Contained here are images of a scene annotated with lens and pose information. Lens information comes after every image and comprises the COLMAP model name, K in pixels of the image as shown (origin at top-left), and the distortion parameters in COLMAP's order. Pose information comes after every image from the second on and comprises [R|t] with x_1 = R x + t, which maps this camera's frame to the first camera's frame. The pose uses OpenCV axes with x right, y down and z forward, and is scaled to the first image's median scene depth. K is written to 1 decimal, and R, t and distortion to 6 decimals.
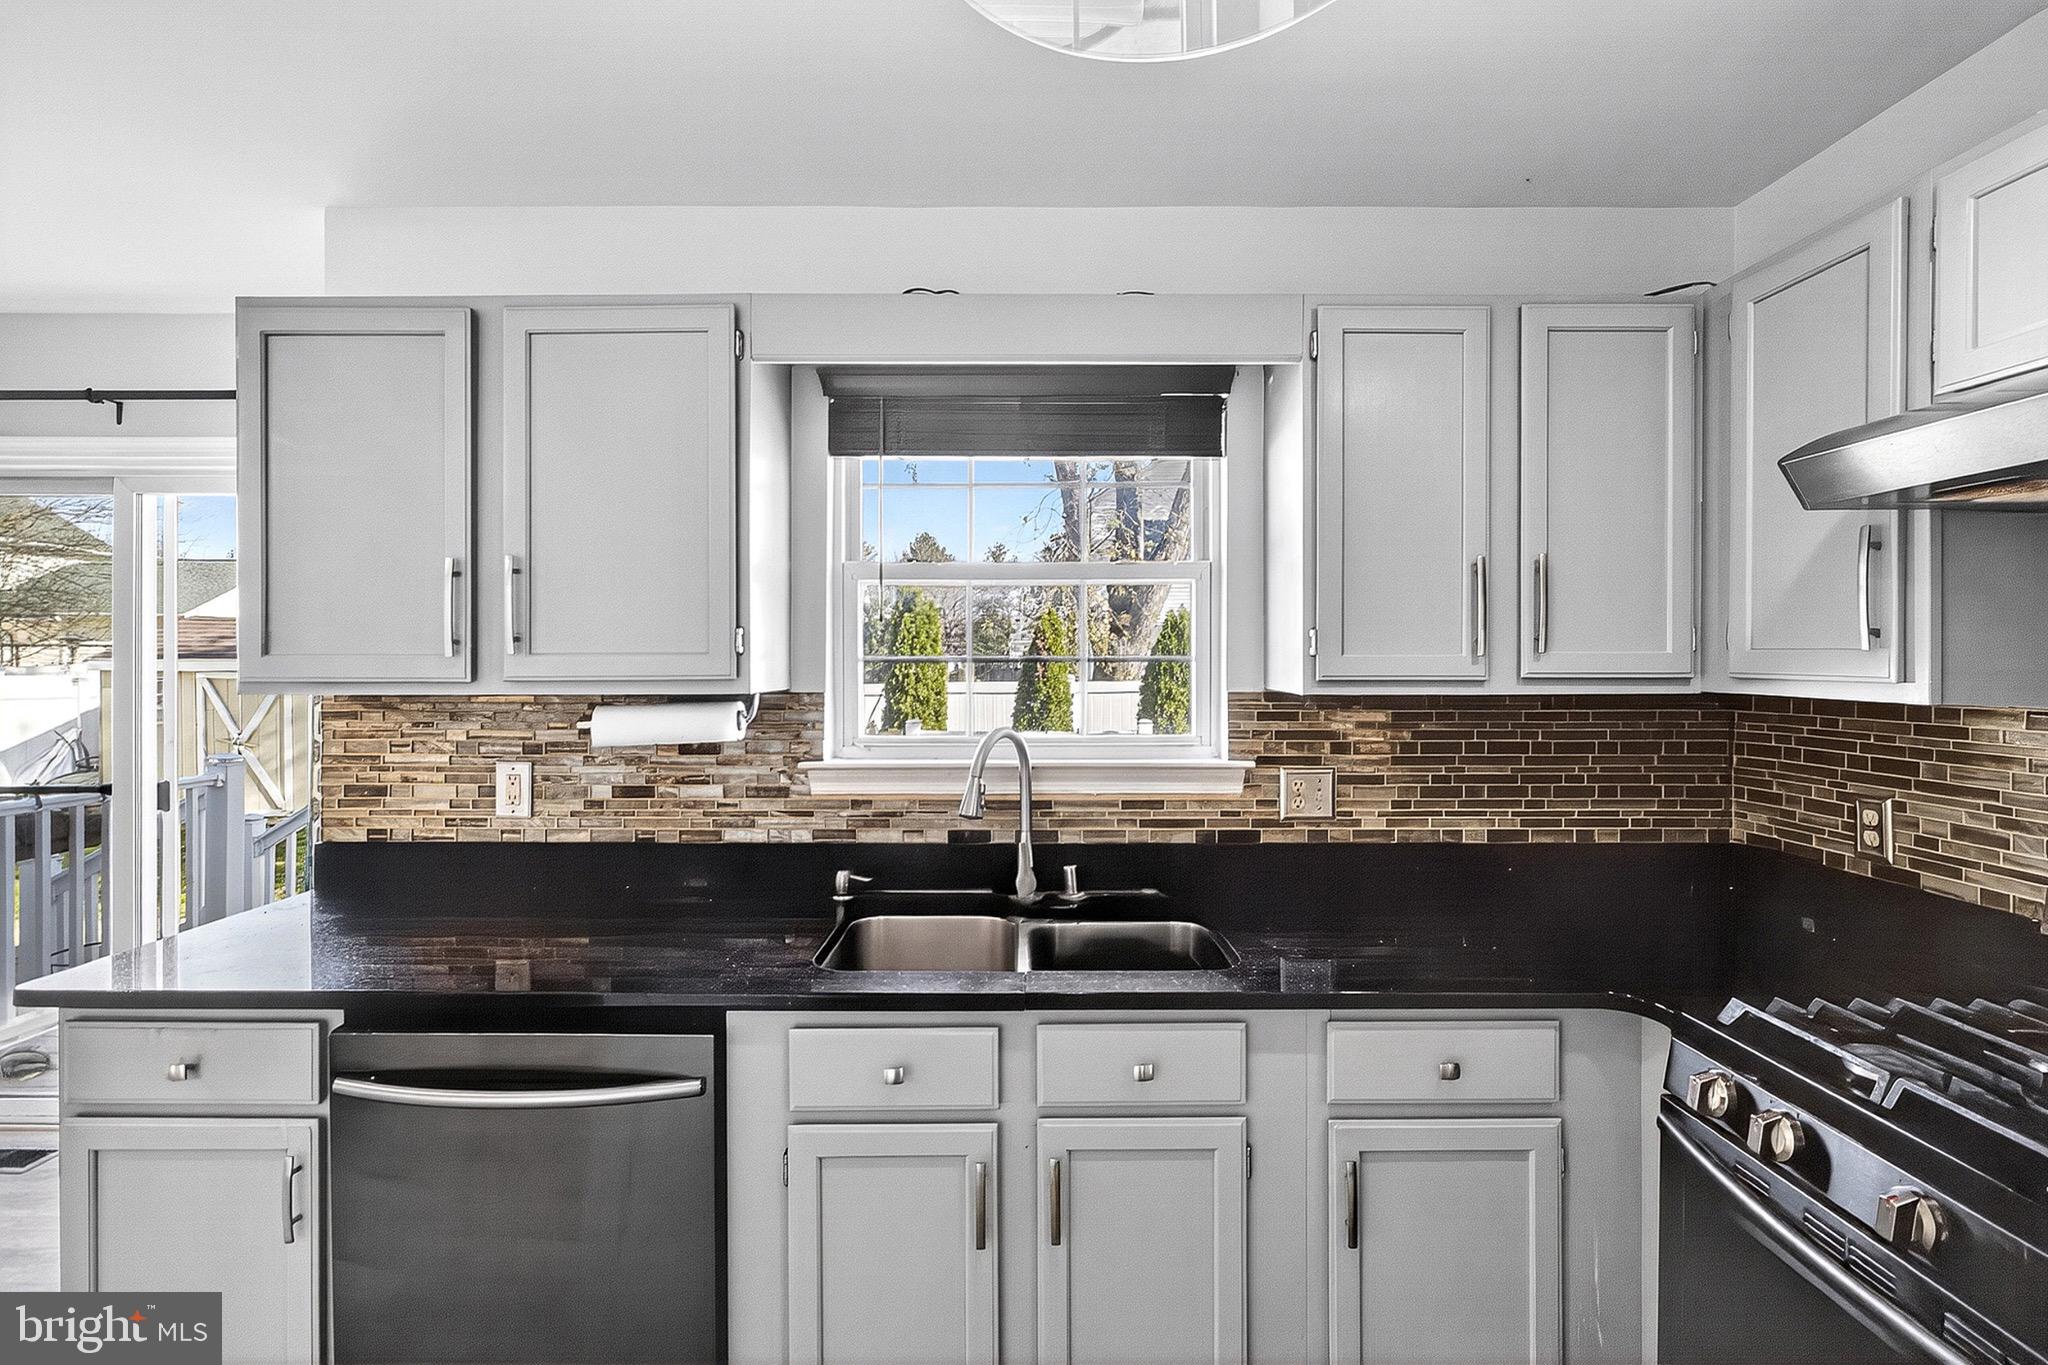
lens RADIAL K [[918.1, 0, 1028.4], [0, 918.1, 663.2], [0, 0, 1]] dist [-0.009603, 0.000209]
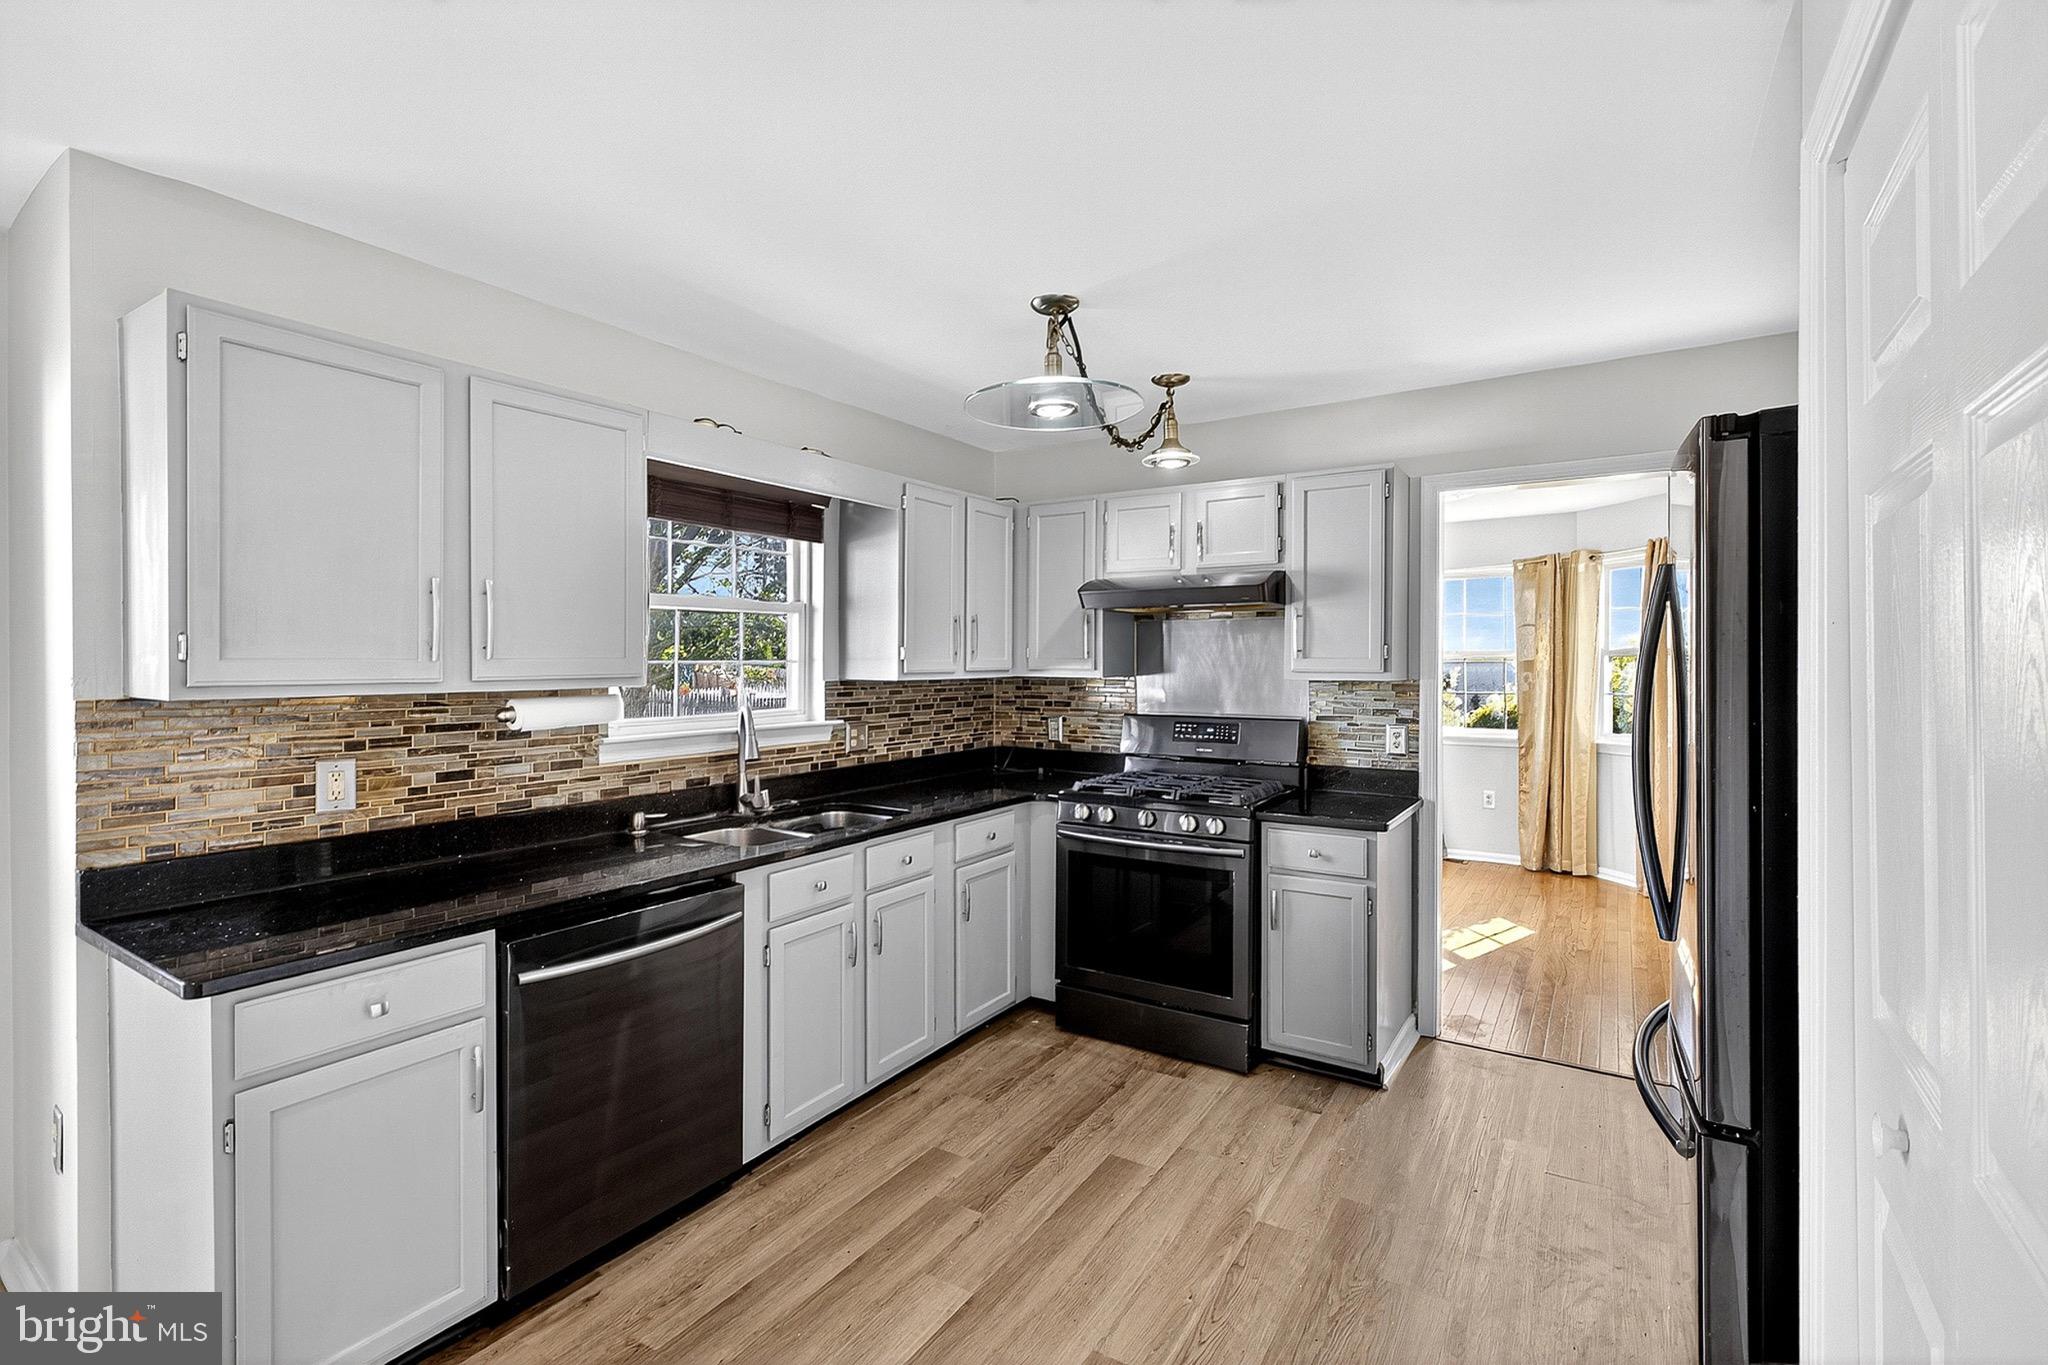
lens RADIAL K [[918.1, 0, 1028.4], [0, 918.1, 663.2], [0, 0, 1]] dist [-0.009603, 0.000209]
pose [[0.535141, -0.001739, 0.844761, -1.028051], [0.002780, 0.999996, 0.000298, -0.001791], [-0.844758, 0.002189, 0.535143, -0.241331]]
